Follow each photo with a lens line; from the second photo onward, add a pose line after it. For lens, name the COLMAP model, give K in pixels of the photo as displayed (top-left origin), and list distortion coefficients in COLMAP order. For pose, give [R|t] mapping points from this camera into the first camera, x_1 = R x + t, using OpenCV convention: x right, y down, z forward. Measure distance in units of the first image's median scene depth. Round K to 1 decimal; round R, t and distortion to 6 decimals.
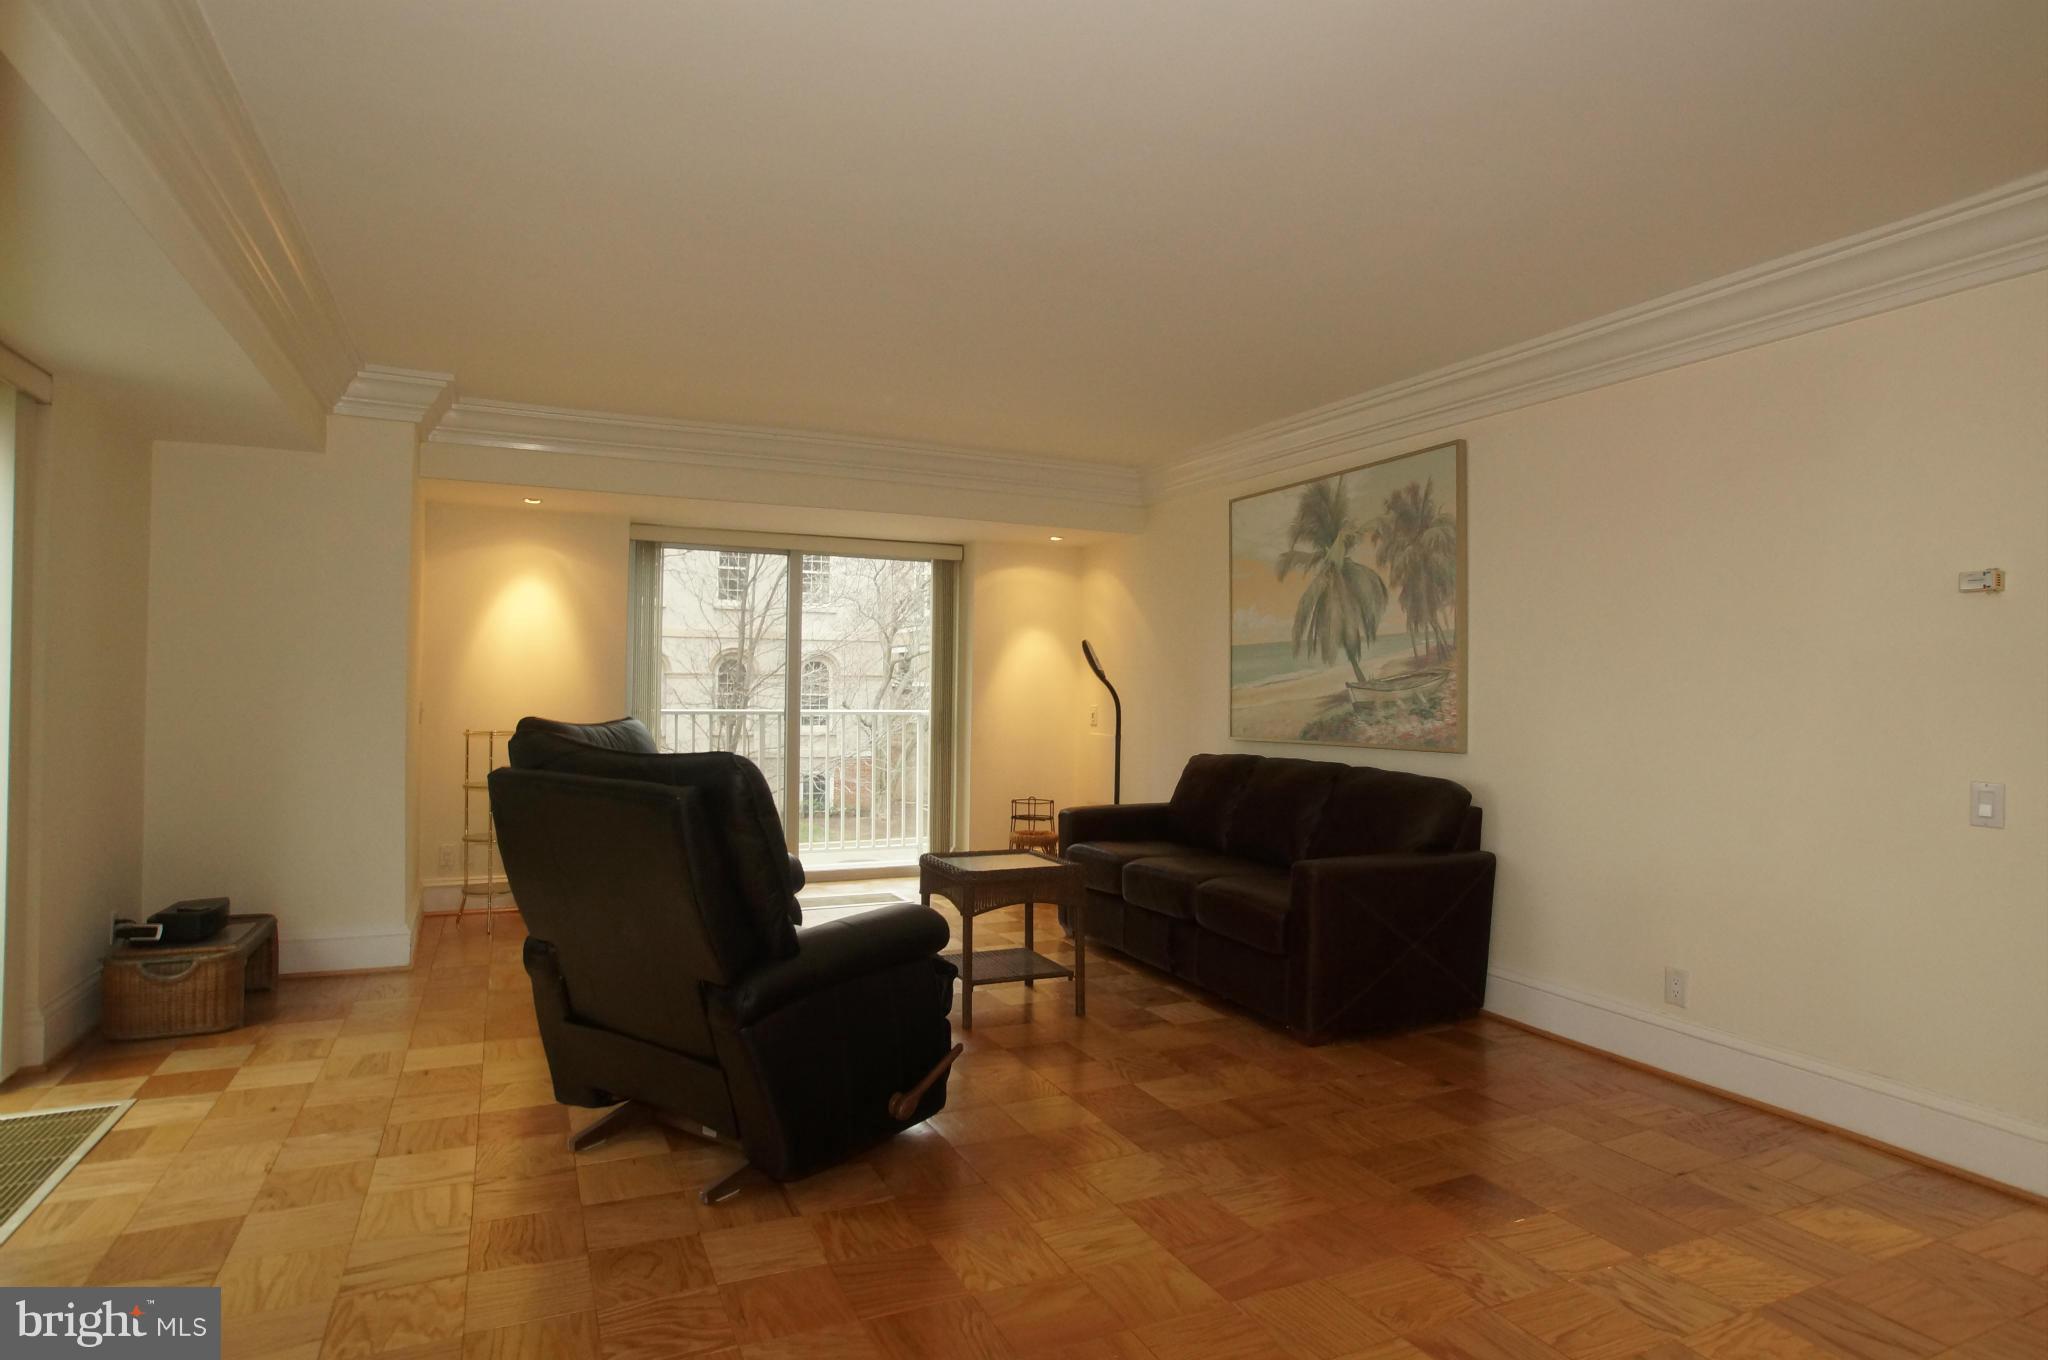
lens RADIAL K [[1116.4, 0, 1024.0], [0, 1116.4, 680.0], [0, 0, 1]] dist [-0.021801, 0.000444]
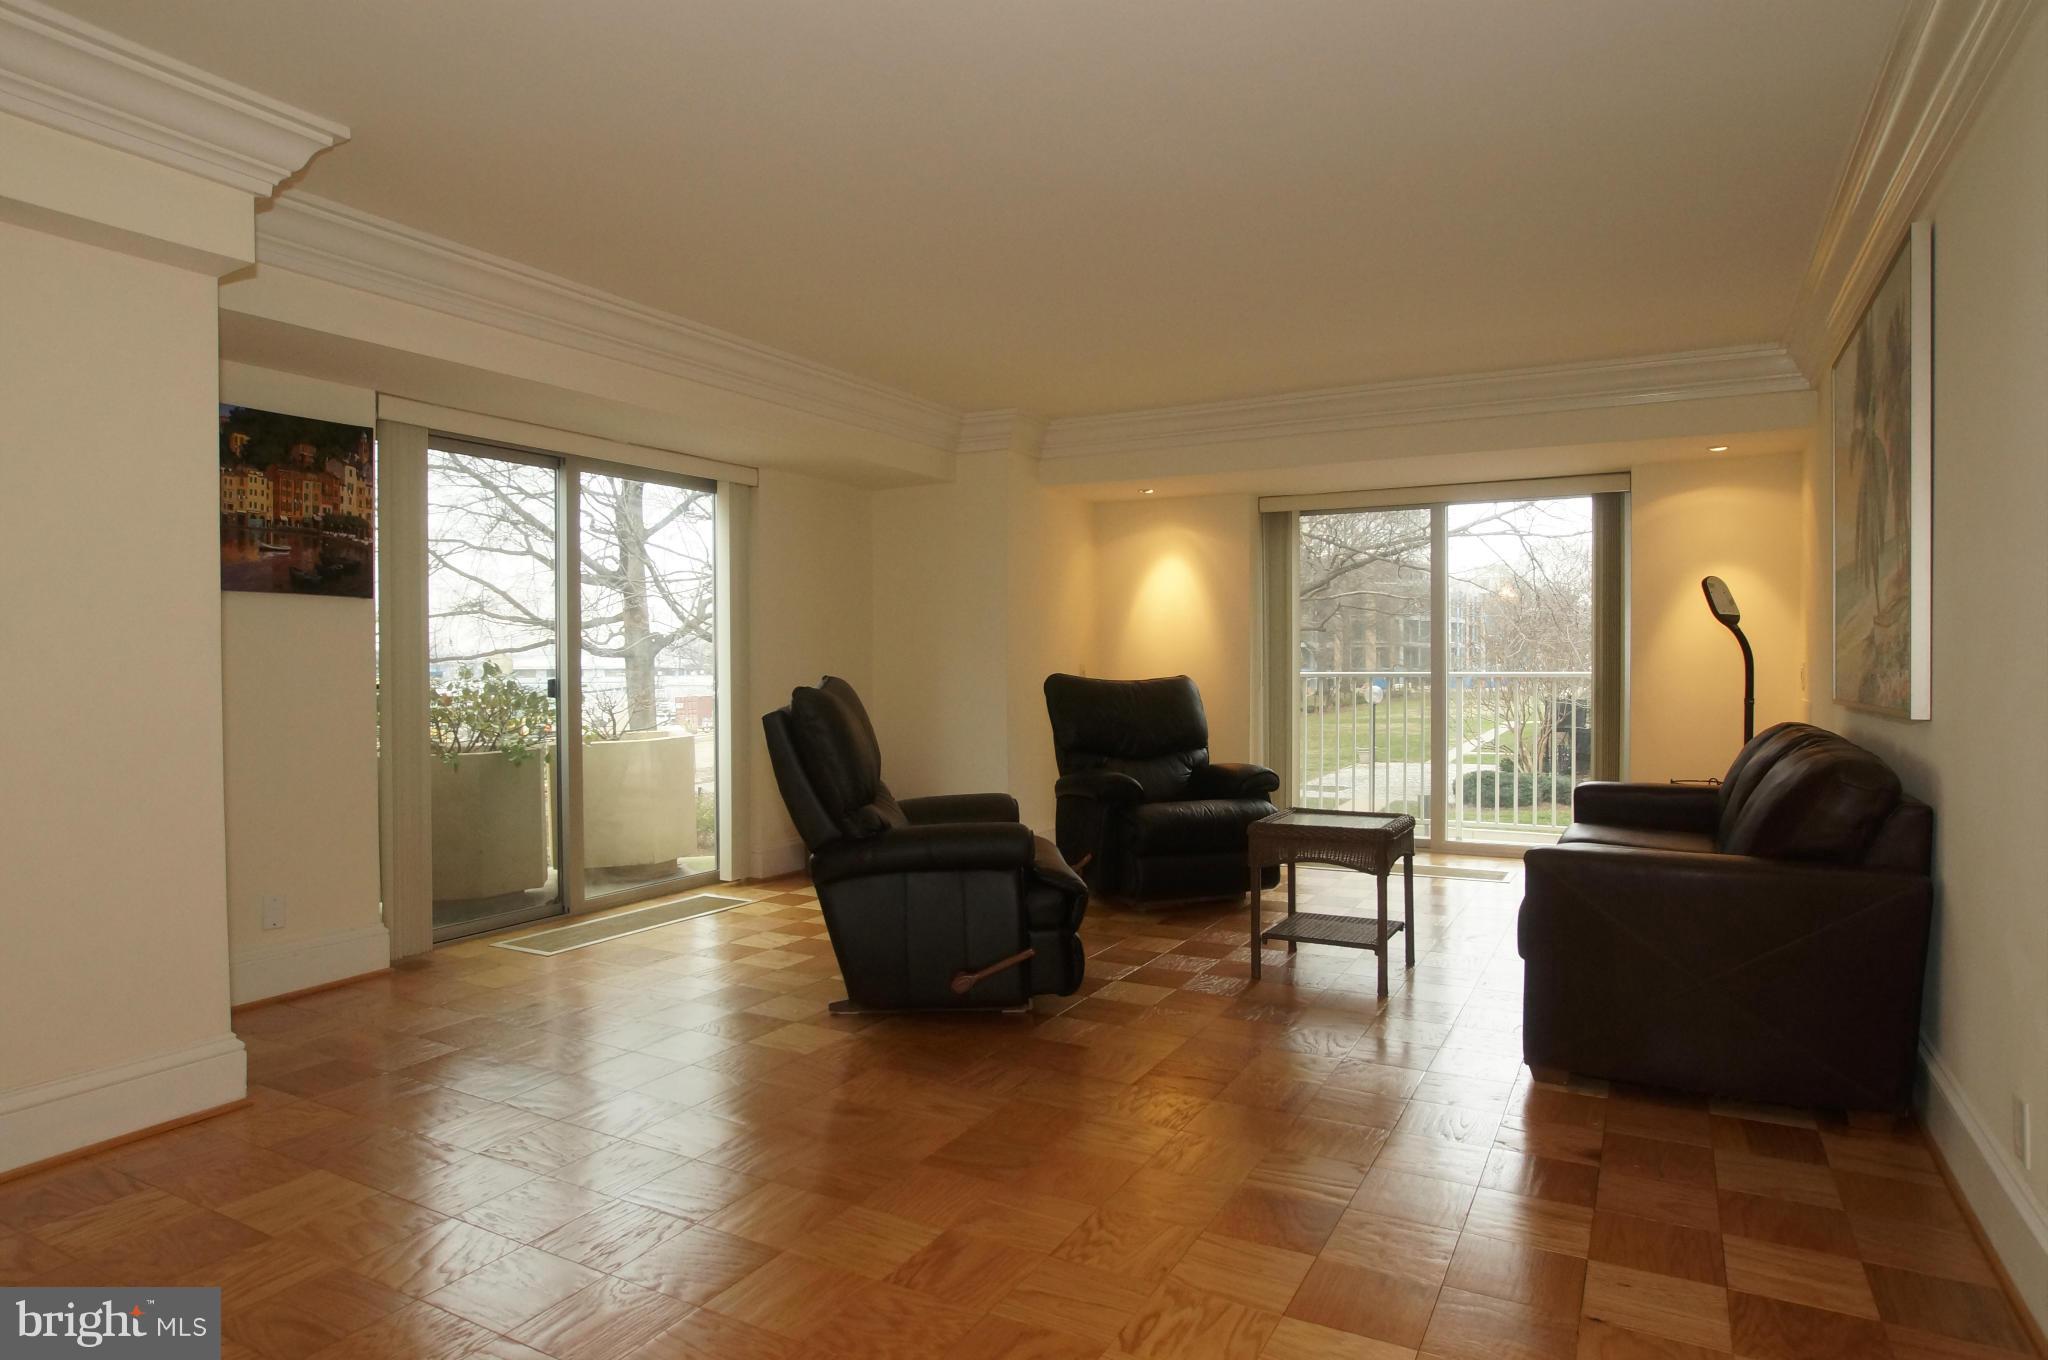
lens RADIAL K [[1185.7, 0, 1013.6], [0, 1185.7, 673.4], [0, 0, 1]] dist [-0.062298, 0.037134]
pose [[0.595621, -0.000468, -0.803266, 0.537036], [0.016751, 0.999790, 0.011838, 0.015900], [0.803091, -0.020506, 0.595503, 0.157471]]
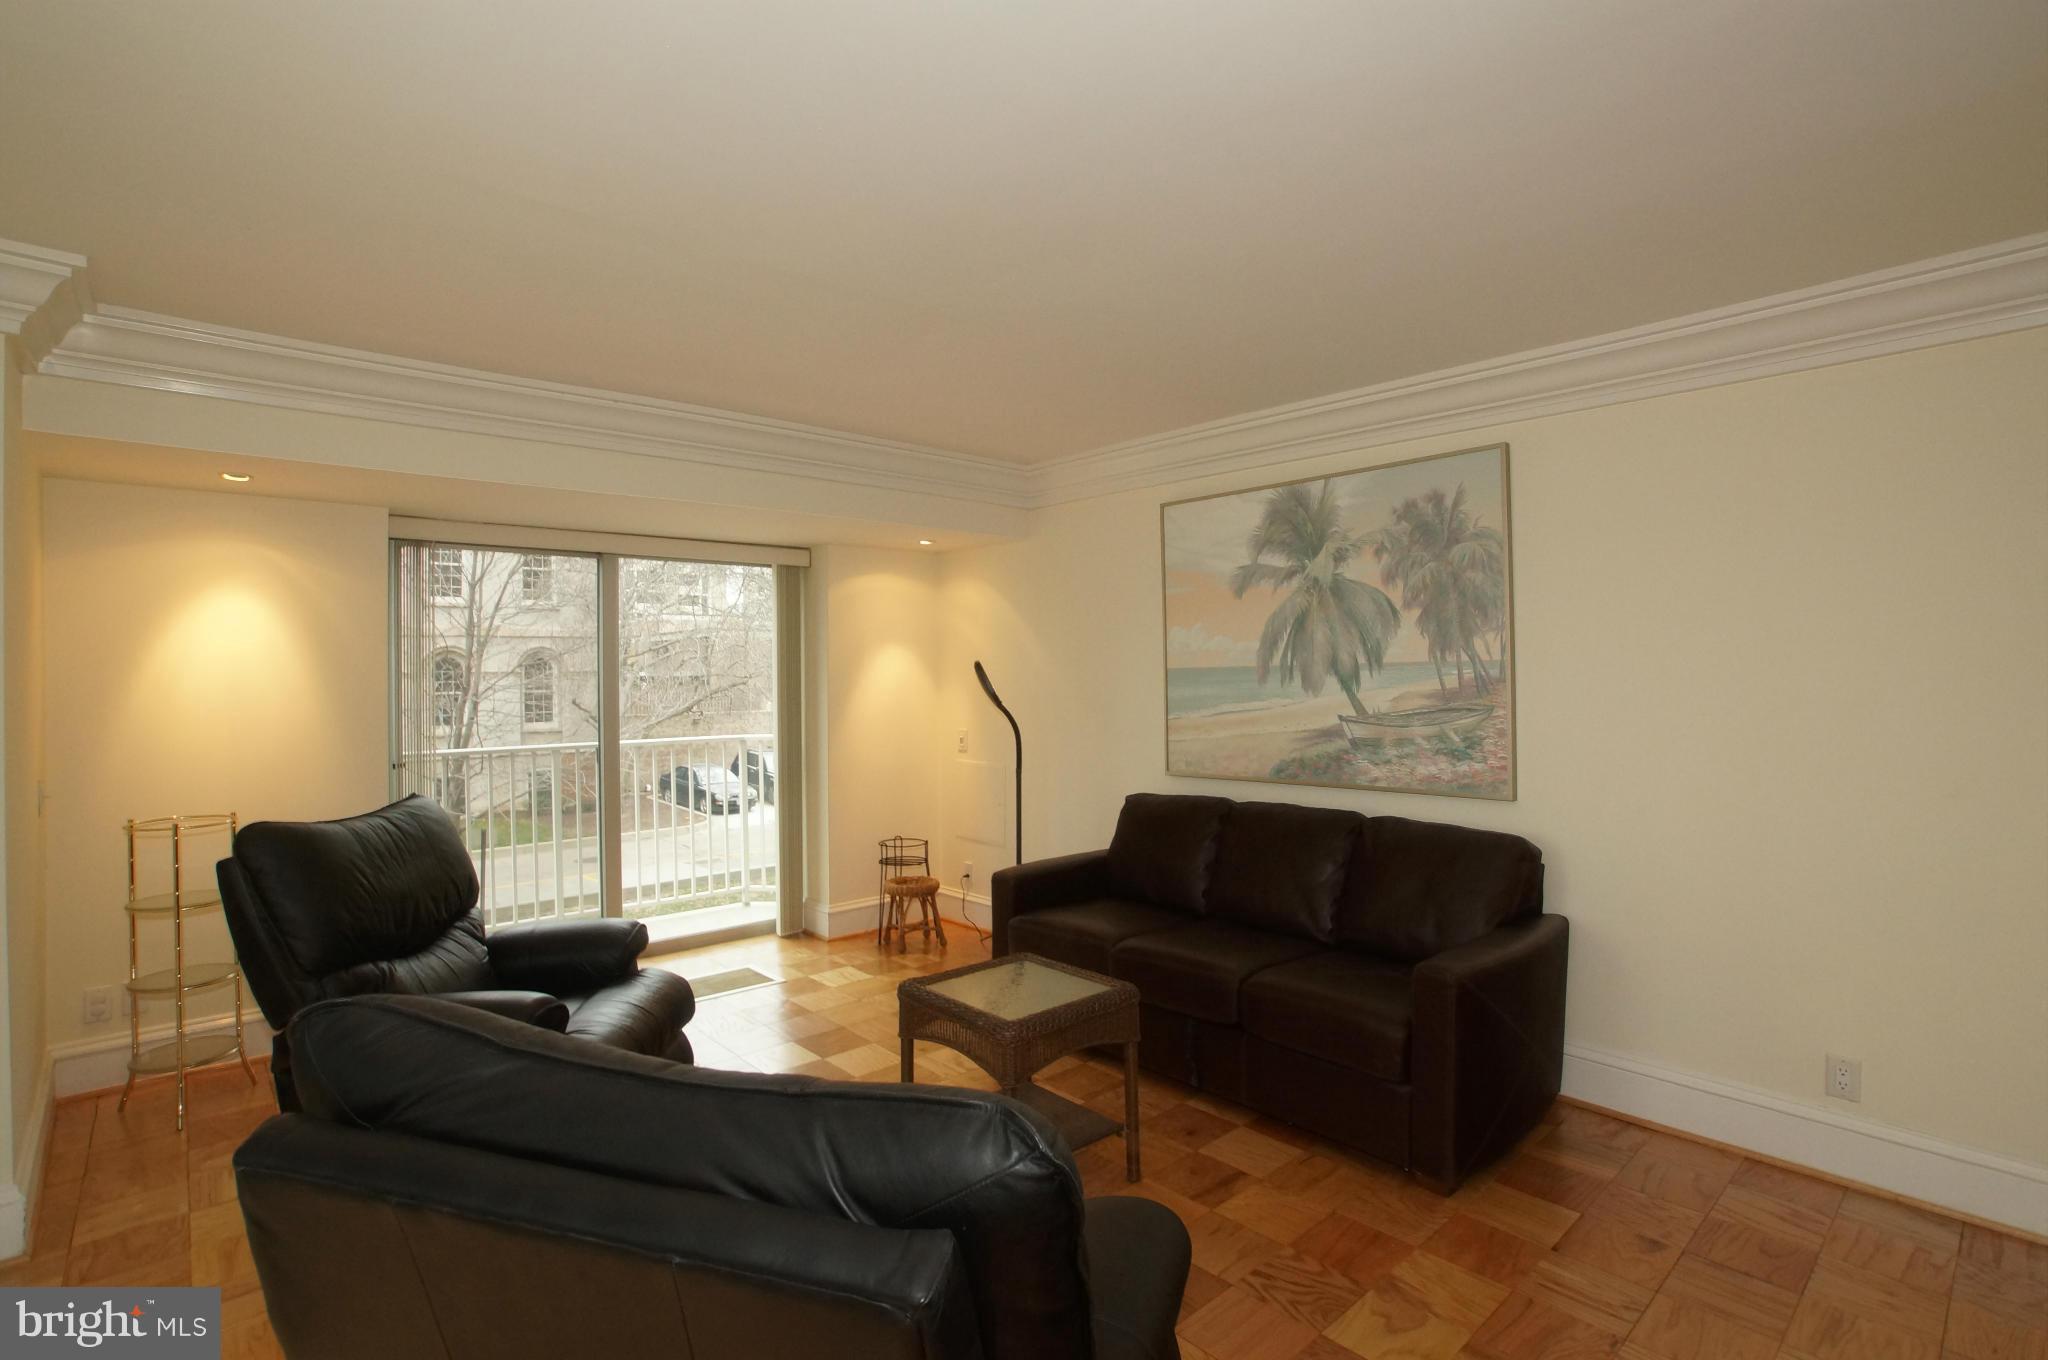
lens RADIAL K [[976.3, 0, 1022.1], [0, 976.3, 676.7], [0, 0, 1]] dist [-0.072434, 0.036570]
pose [[0.956278, -0.019666, 0.291796, -0.171389], [0.016280, 0.999769, 0.014029, -0.042813], [-0.292005, -0.008665, 0.956378, 0.339753]]
